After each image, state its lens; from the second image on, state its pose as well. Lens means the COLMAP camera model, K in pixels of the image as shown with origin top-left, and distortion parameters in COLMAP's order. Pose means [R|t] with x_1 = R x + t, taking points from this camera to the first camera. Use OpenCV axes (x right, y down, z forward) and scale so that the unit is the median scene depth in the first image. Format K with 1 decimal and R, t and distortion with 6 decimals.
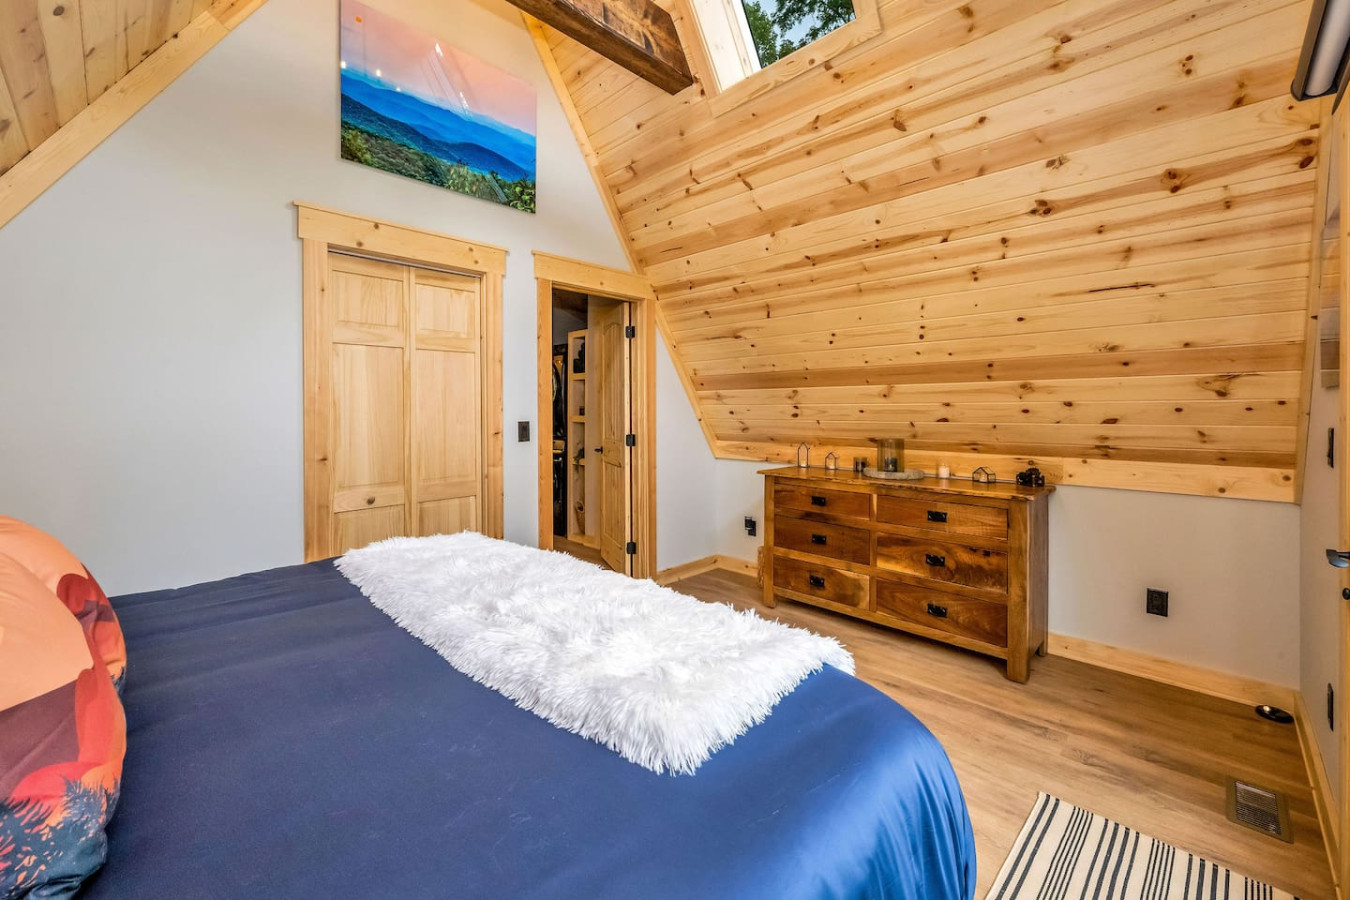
lens RADIAL K [[570.6, 0, 659.9], [0, 570.6, 402.8], [0, 0, 1]] dist [-0.000559, -0.000071]
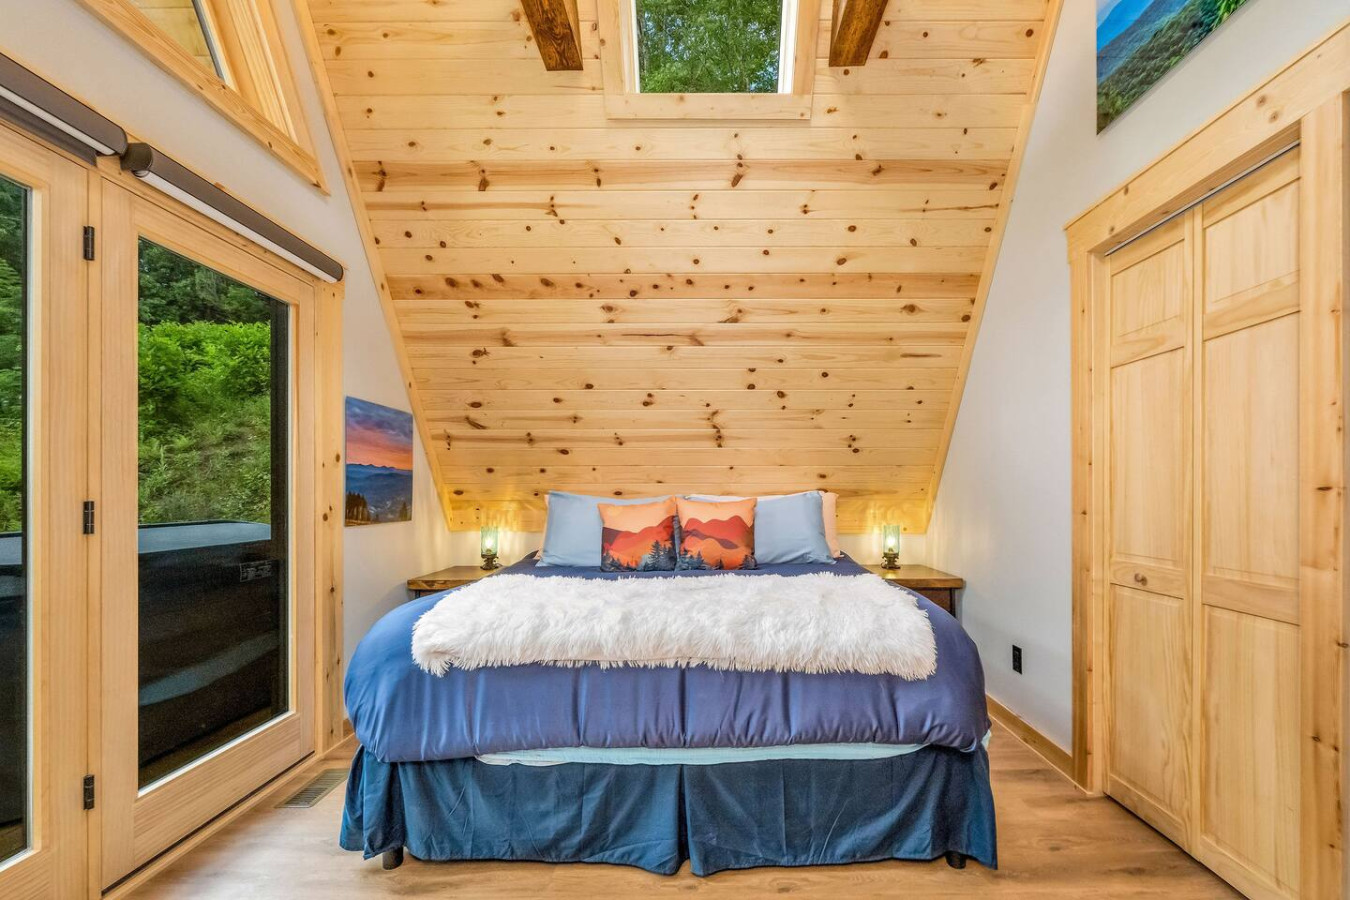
lens RADIAL K [[554.3, 0, 713.2], [0, 554.3, 480.9], [0, 0, 1]] dist [-0.000588, -0.000142]
pose [[-0.687375, -0.005043, -0.726285, 0.325821], [0.014256, 0.999690, -0.020434, 0.052700], [0.726163, -0.024400, -0.687090, 1.009649]]
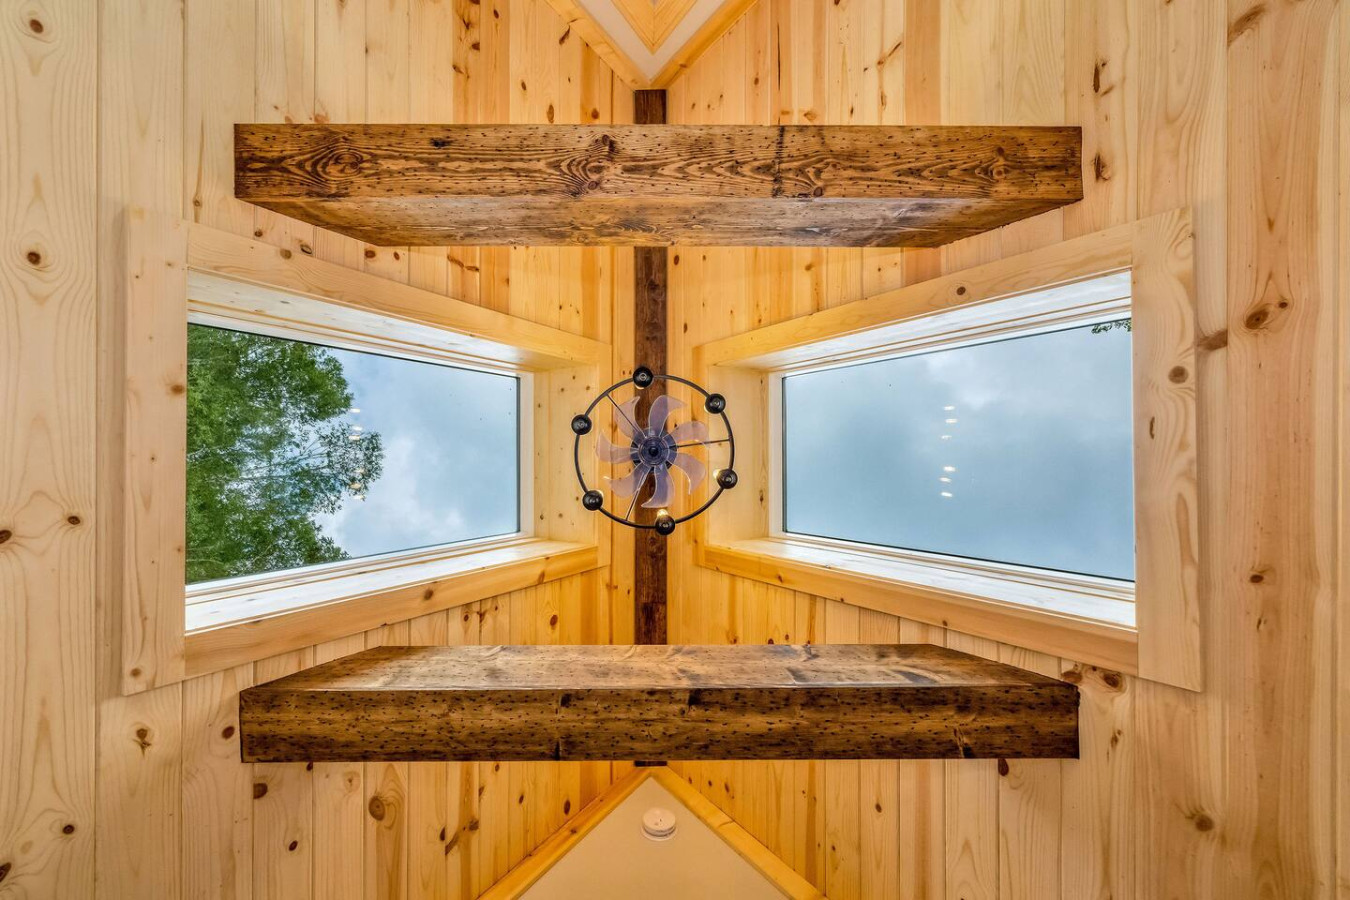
lens RADIAL K [[547.7, 0, 644.4], [0, 547.7, 453.3], [0, 0, 1]] dist [-0.000317, -0.000113]
pose [[0.719265, -0.694734, 0.001687, -0.049620], [0.008433, 0.006302, -0.999945, -0.170389], [0.694685, 0.719239, 0.010392, 0.660501]]
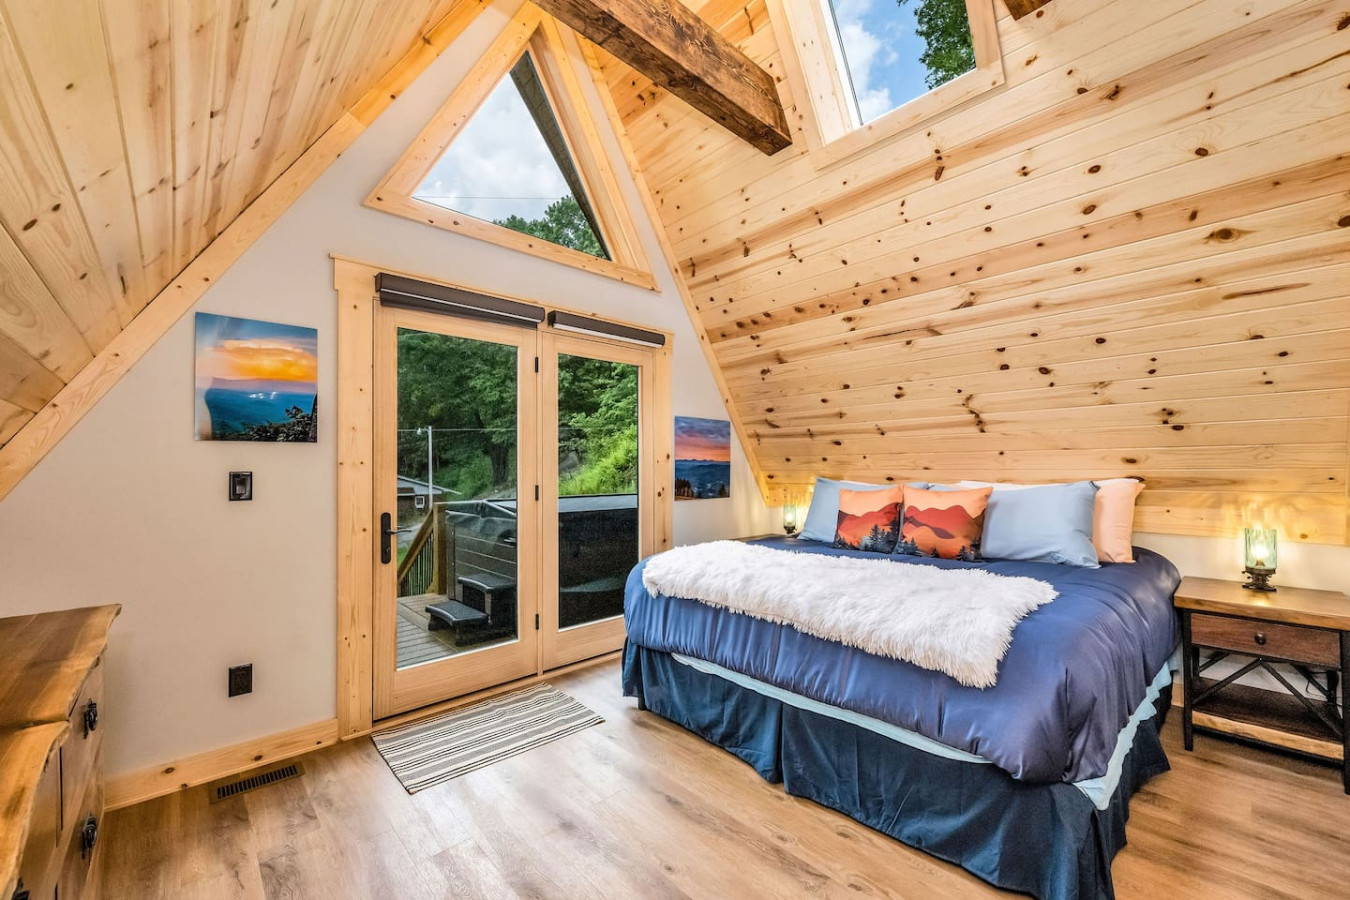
lens RADIAL K [[531.8, 0, 693.4], [0, 531.8, 450.7], [0, 0, 1]] dist [0.000115, 0.000097]
pose [[-0.999893, 0.010890, -0.009723, 0.065887], [0.011314, 0.998935, -0.044722, 0.036457], [0.009226, -0.044827, -0.998952, 1.279023]]
